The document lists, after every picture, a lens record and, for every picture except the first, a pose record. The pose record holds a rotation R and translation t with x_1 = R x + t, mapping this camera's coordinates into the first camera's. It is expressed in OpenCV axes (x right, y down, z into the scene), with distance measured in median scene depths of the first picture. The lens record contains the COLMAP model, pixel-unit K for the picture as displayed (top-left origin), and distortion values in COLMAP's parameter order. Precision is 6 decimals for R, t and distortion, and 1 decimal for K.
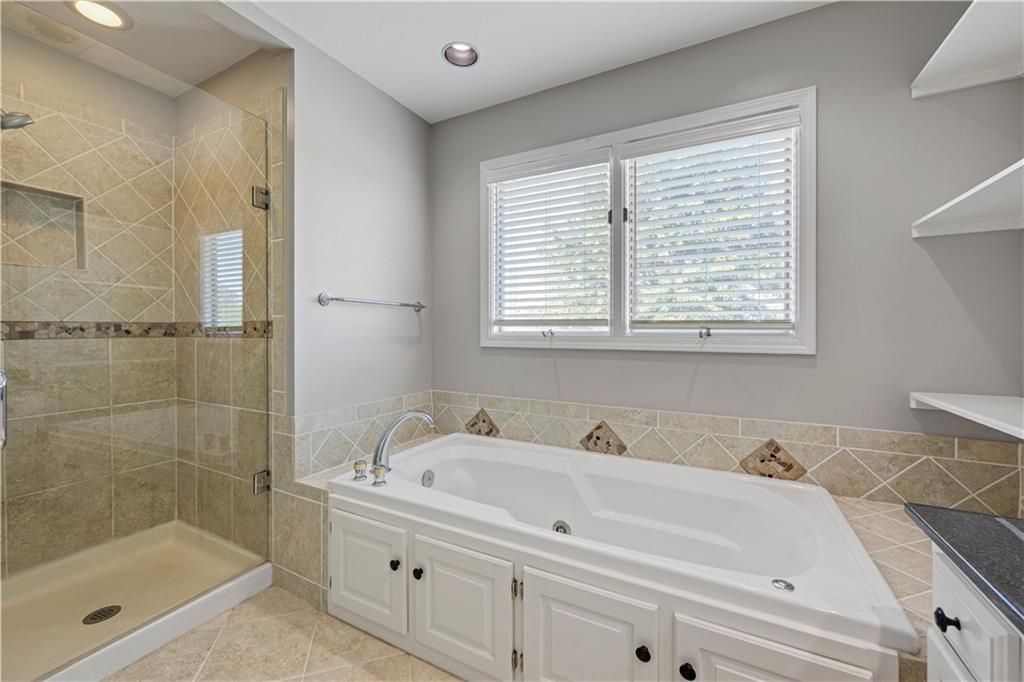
lens RADIAL K [[409.7, 0, 513.0], [0, 409.7, 337.7], [0, 0, 1]] dist [-0.001094, -0.000053]
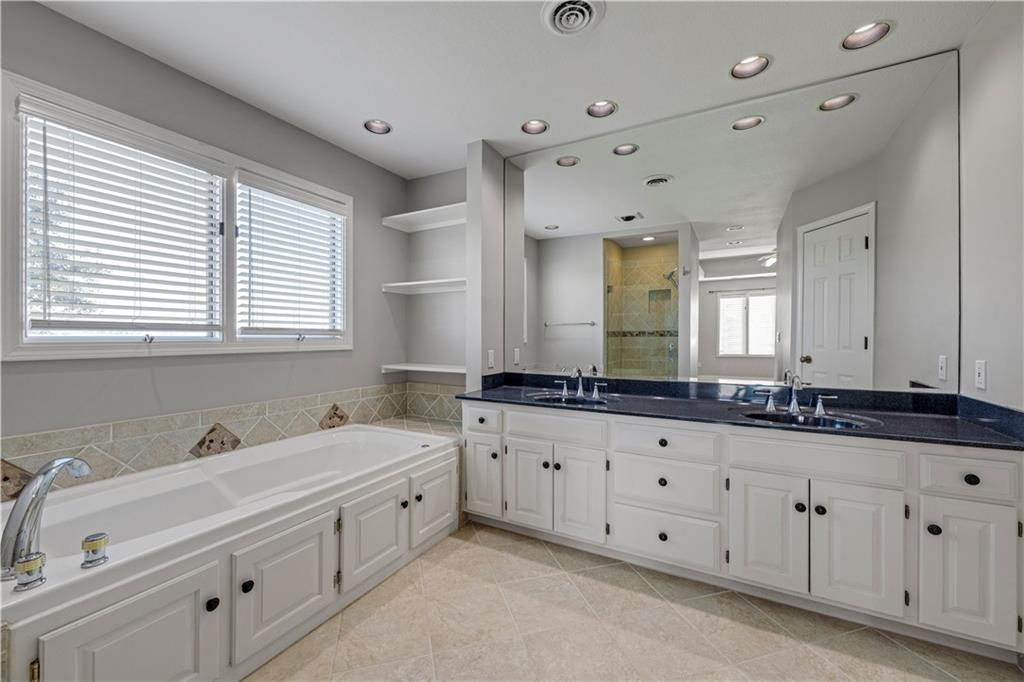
lens RADIAL K [[409.7, 0, 517.2], [0, 409.7, 339.0], [0, 0, 1]] dist [-0.001094, -0.000053]
pose [[-0.007720, -0.010458, 0.999916, -0.842750], [0.011633, 0.999877, 0.010547, -0.011864], [-0.999903, 0.011713, -0.007598, 0.249584]]
